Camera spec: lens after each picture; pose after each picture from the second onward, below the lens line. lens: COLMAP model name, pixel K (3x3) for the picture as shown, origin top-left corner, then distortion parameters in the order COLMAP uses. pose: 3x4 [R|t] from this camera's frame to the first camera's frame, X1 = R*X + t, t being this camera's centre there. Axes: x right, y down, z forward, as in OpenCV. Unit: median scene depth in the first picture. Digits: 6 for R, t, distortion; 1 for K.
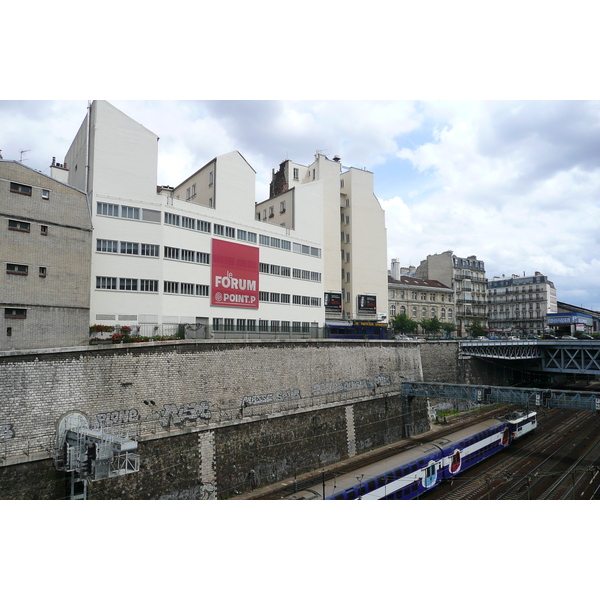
lens RADIAL K [[480.0, 0, 298.3], [0, 480.0, 311.9], [0, 0, 1]] dist [-0.007042, -0.007531]
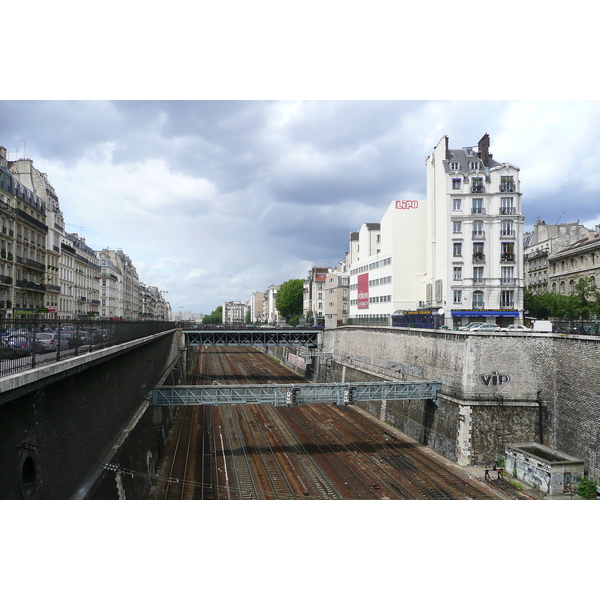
lens RADIAL K [[480.0, 0, 298.3], [0, 480.0, 311.9], [0, 0, 1]] dist [-0.007042, -0.007531]
pose [[-0.633199, -0.012430, -0.773889, 1.244988], [0.042450, 0.997808, -0.050760, 0.074118], [0.772824, -0.064993, -0.631284, 1.666621]]
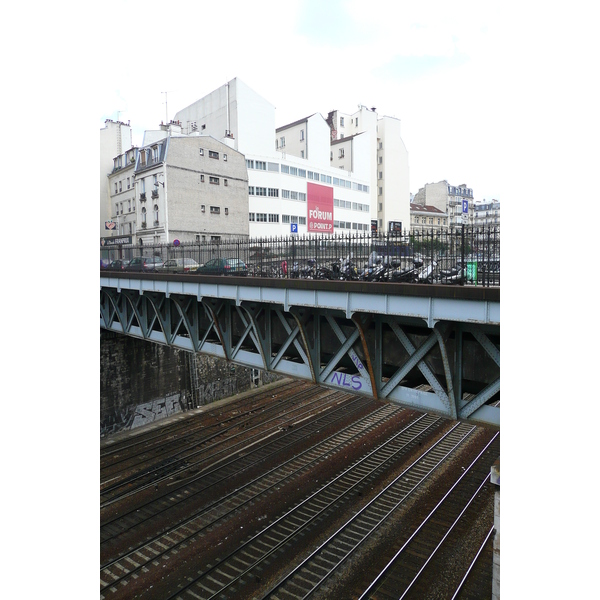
lens RADIAL K [[480.0, 0, 298.3], [0, 480.0, 311.9], [0, 0, 1]] dist [-0.007042, -0.007531]
pose [[0.997386, -0.019801, 0.069486, -0.249559], [0.008260, 0.986658, 0.162595, -0.008196], [-0.071778, -0.161596, 0.984243, -0.330936]]
